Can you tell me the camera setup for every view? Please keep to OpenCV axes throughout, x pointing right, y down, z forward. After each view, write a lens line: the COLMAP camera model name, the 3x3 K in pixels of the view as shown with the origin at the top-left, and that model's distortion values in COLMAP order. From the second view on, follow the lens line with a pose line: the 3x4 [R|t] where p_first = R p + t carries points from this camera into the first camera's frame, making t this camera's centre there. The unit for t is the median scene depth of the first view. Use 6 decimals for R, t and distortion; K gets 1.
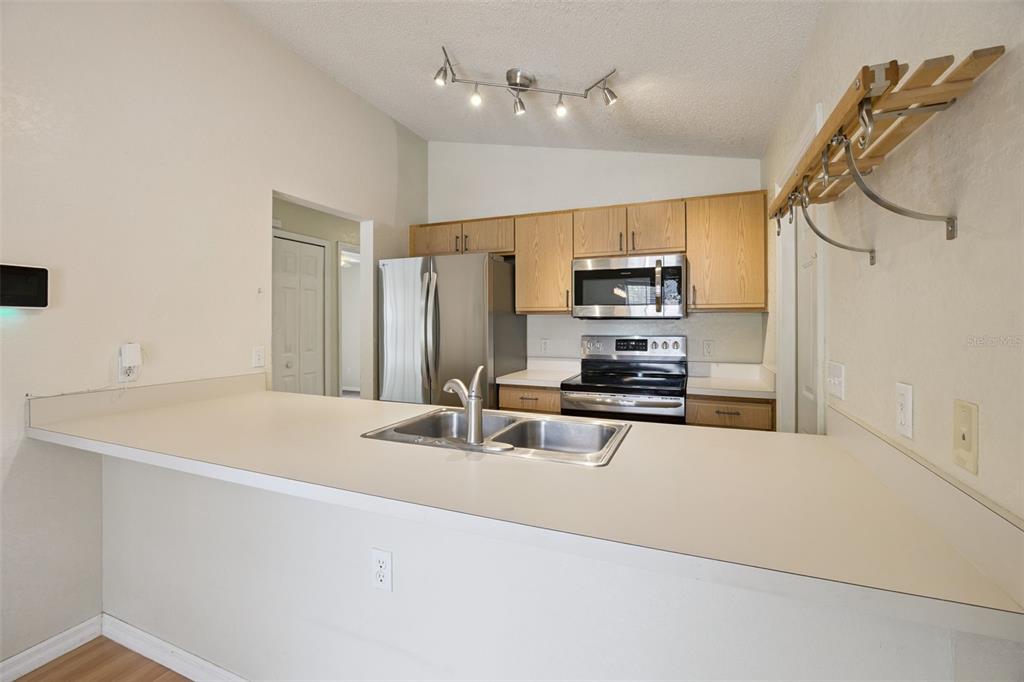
lens RADIAL K [[448.4, 0, 506.2], [0, 448.4, 322.2], [0, 0, 1]] dist [-0.012031, -0.000388]
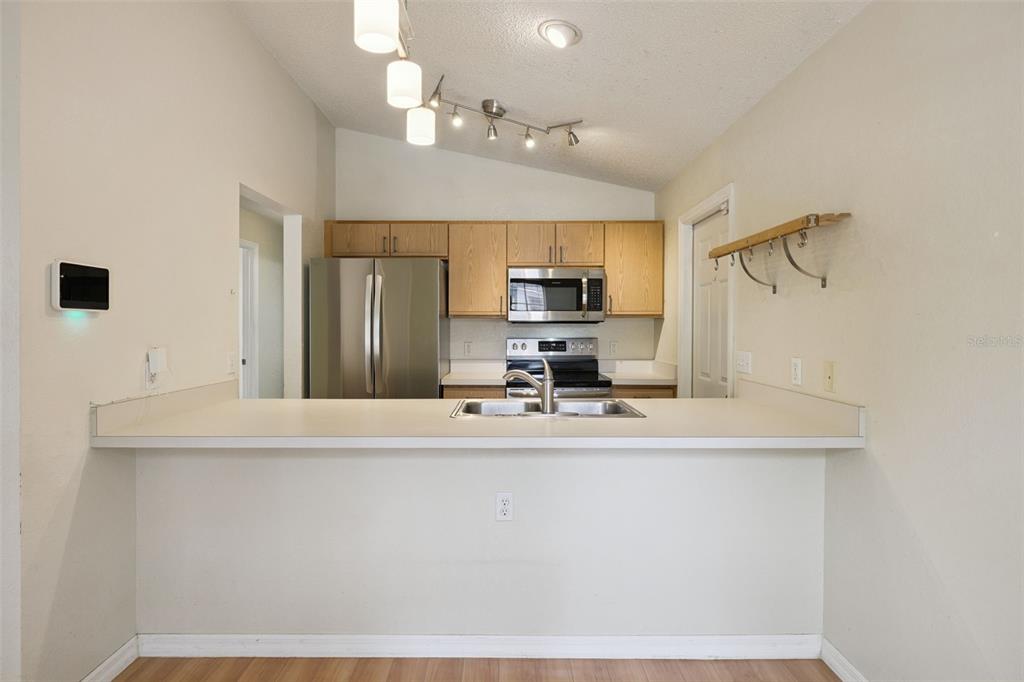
lens RADIAL K [[542.4, 0, 510.6], [0, 542.4, 333.6], [0, 0, 1]] dist [0.001570, -0.000005]
pose [[0.919793, -0.004647, 0.392376, -0.389647], [-0.001343, 0.999887, 0.014992, -0.000906], [-0.392401, -0.014317, 0.919683, -0.226601]]
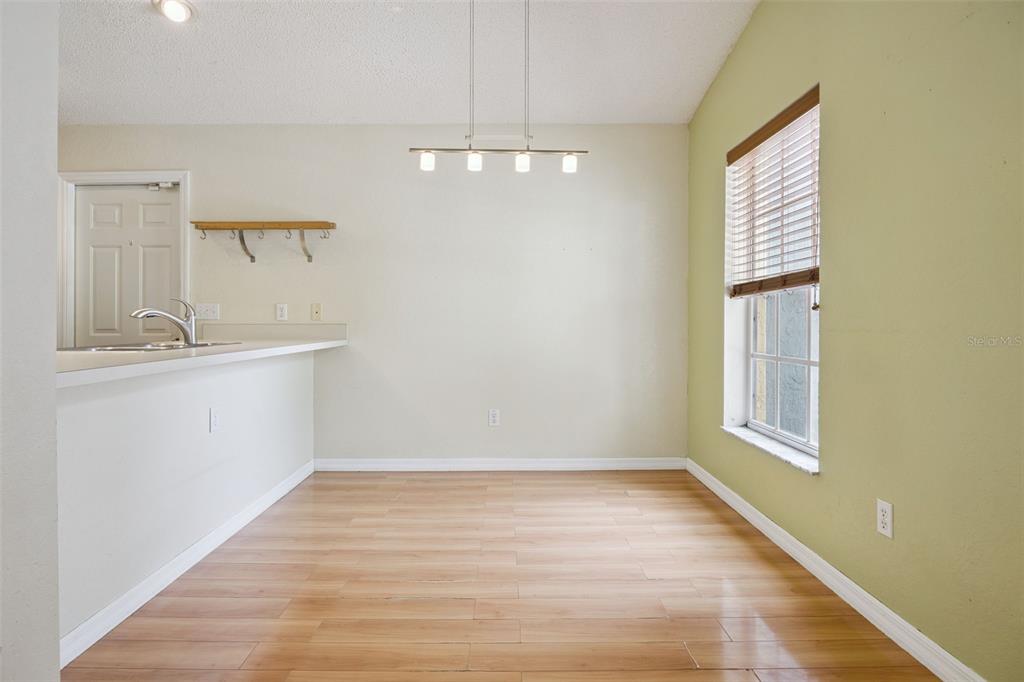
lens RADIAL K [[523.3, 0, 497.1], [0, 523.3, 328.0], [0, 0, 1]] dist [-0.008783, -0.000076]
pose [[-0.376702, -0.010515, 0.926275, -1.023052], [0.000804, 0.999931, 0.011678, 0.088945], [-0.926334, 0.005144, -0.376668, 0.326770]]
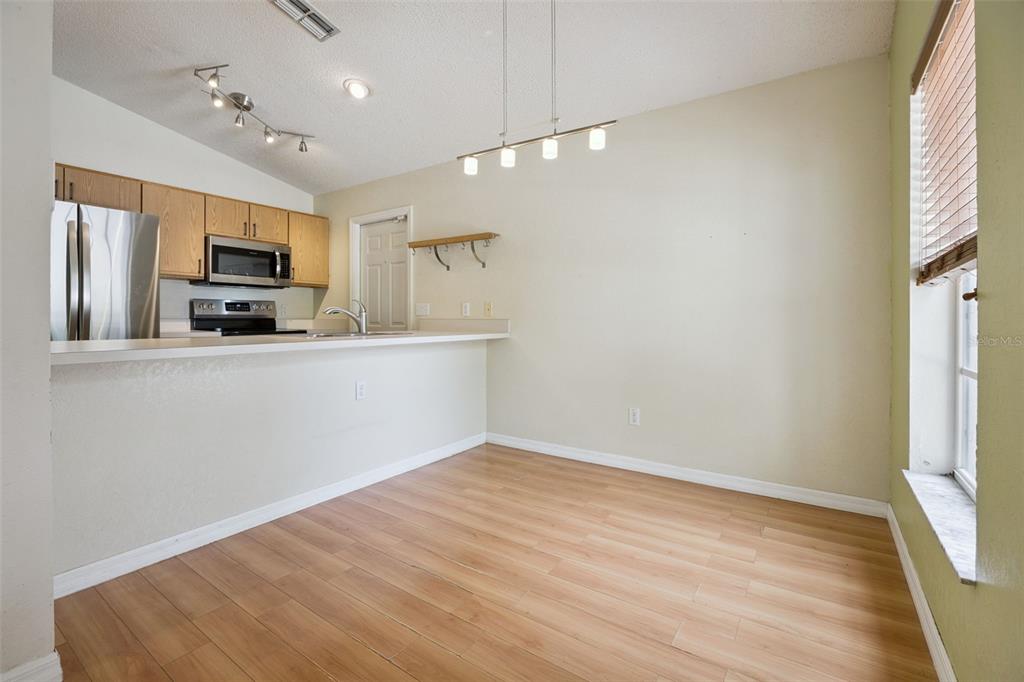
lens RADIAL K [[448.4, 0, 506.2], [0, 448.4, 322.2], [0, 0, 1]] dist [-0.012031, -0.000388]
pose [[0.206079, -0.009017, 0.978494, -0.946099], [-0.004370, 0.999939, 0.010135, 0.088667], [-0.978526, -0.006365, 0.206027, -0.050161]]
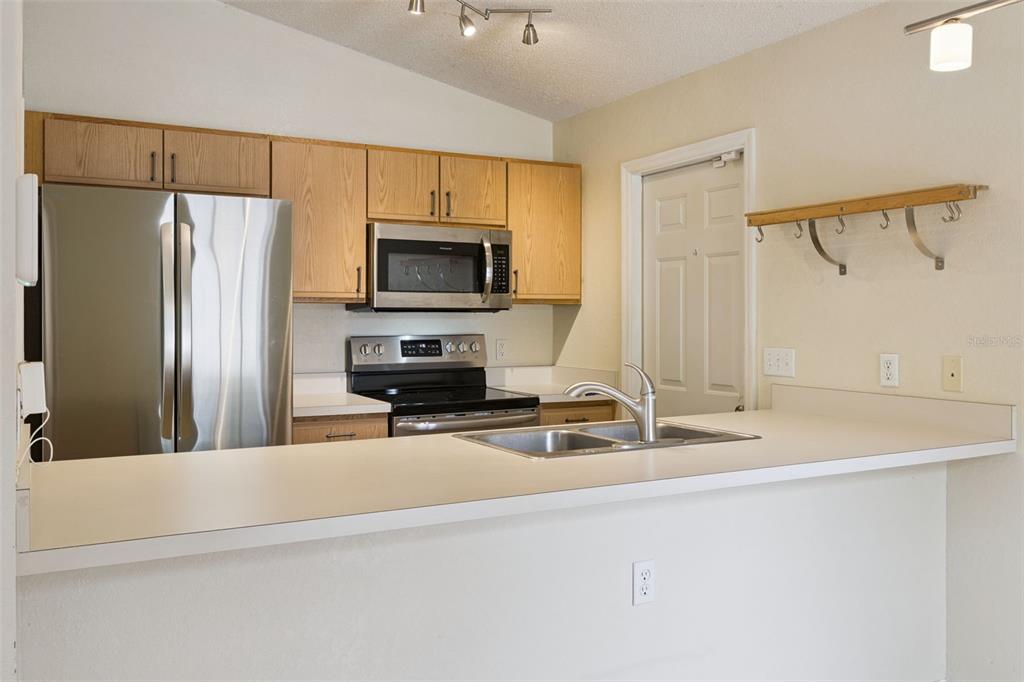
lens RADIAL K [[874.3, 0, 511.0], [0, 874.3, 318.3], [0, 0, 1]] dist [0.000657, -0.001031]
pose [[0.622709, -0.001140, 0.782453, -0.795031], [0.000141, 0.999999, 0.001345, 0.002023], [-0.782453, -0.000727, 0.622709, 0.036624]]
